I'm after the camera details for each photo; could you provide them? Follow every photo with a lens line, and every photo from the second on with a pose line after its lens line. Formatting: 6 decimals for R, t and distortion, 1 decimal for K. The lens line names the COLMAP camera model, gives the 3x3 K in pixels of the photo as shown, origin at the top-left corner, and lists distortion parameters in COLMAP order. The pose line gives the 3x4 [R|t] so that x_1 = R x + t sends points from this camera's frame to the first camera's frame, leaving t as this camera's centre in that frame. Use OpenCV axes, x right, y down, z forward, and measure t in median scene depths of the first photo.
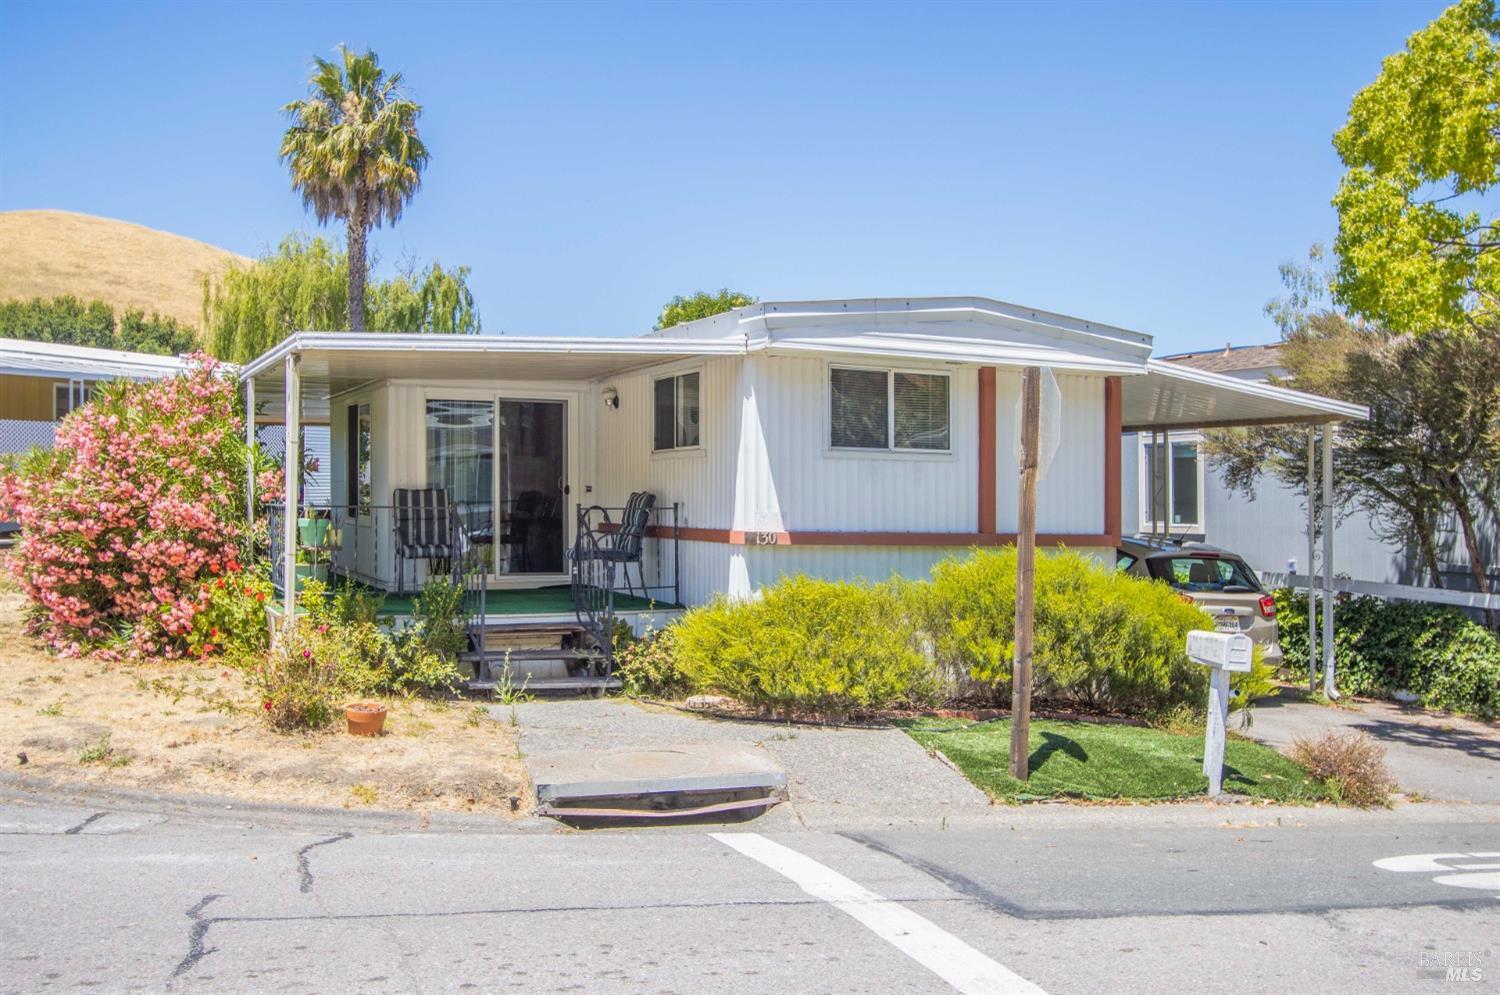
lens RADIAL K [[1437.3, 0, 694.2], [0, 1437.3, 458.4], [0, 0, 1]] dist [0.004224, 0.000000]
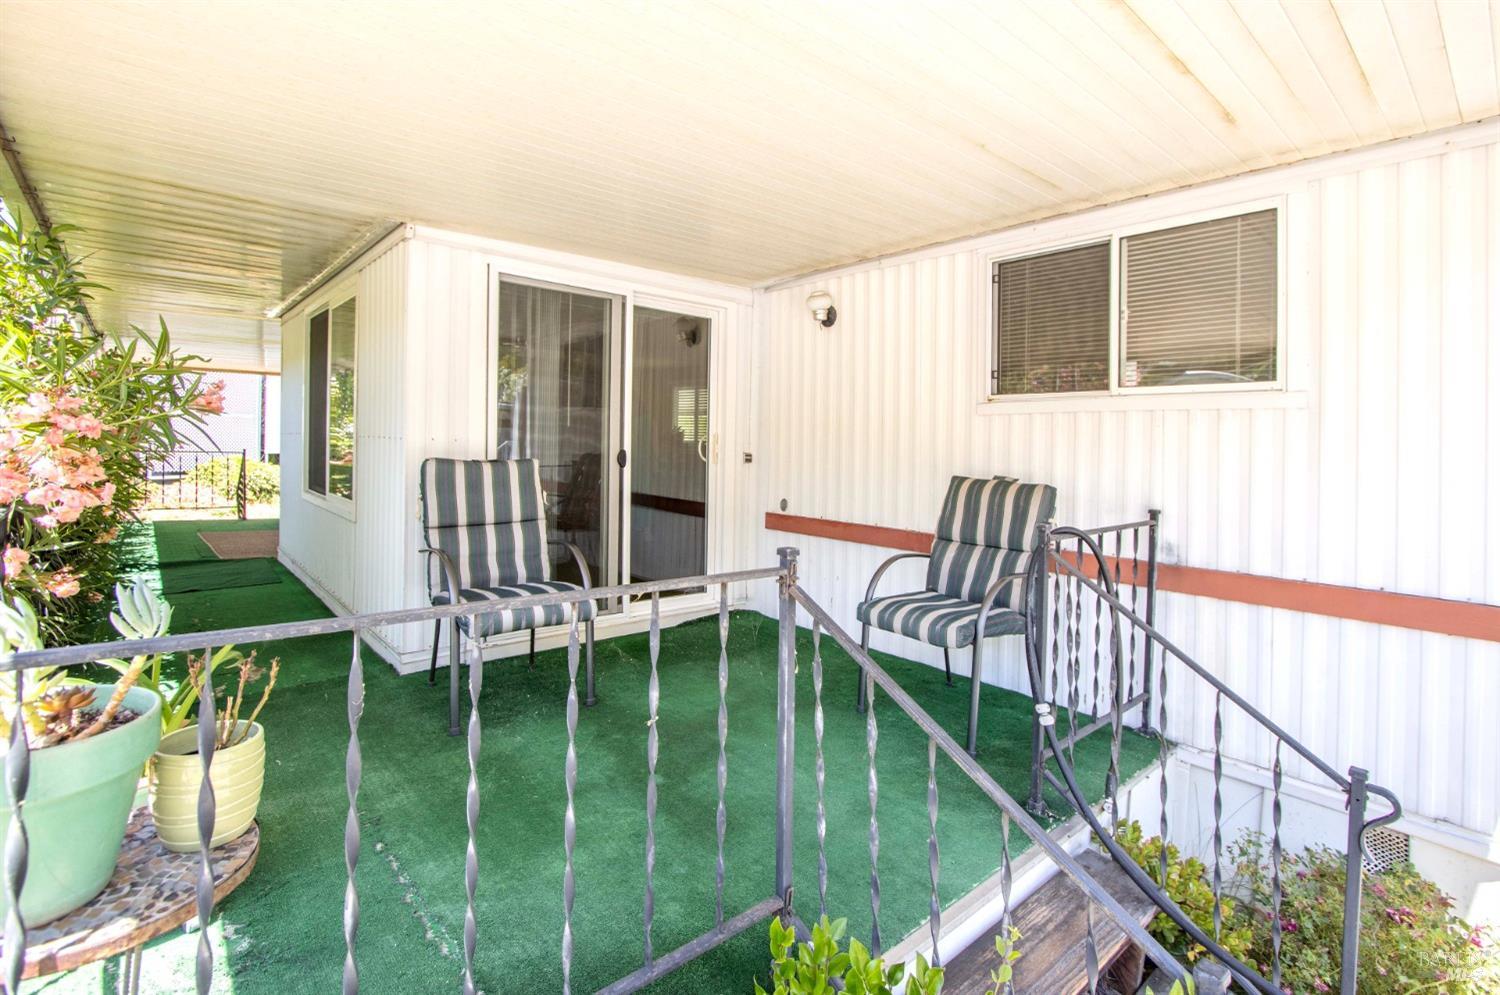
lens RADIAL K [[710.6, 0, 770.3], [0, 710.6, 449.0], [0, 0, 1]] dist [-0.008518, 0.002816]
pose [[0.938132, 0.017613, 0.345830, -0.210321], [-0.030996, 0.998968, 0.033205, 0.008234], [-0.344888, -0.041870, 0.937710, 0.860680]]
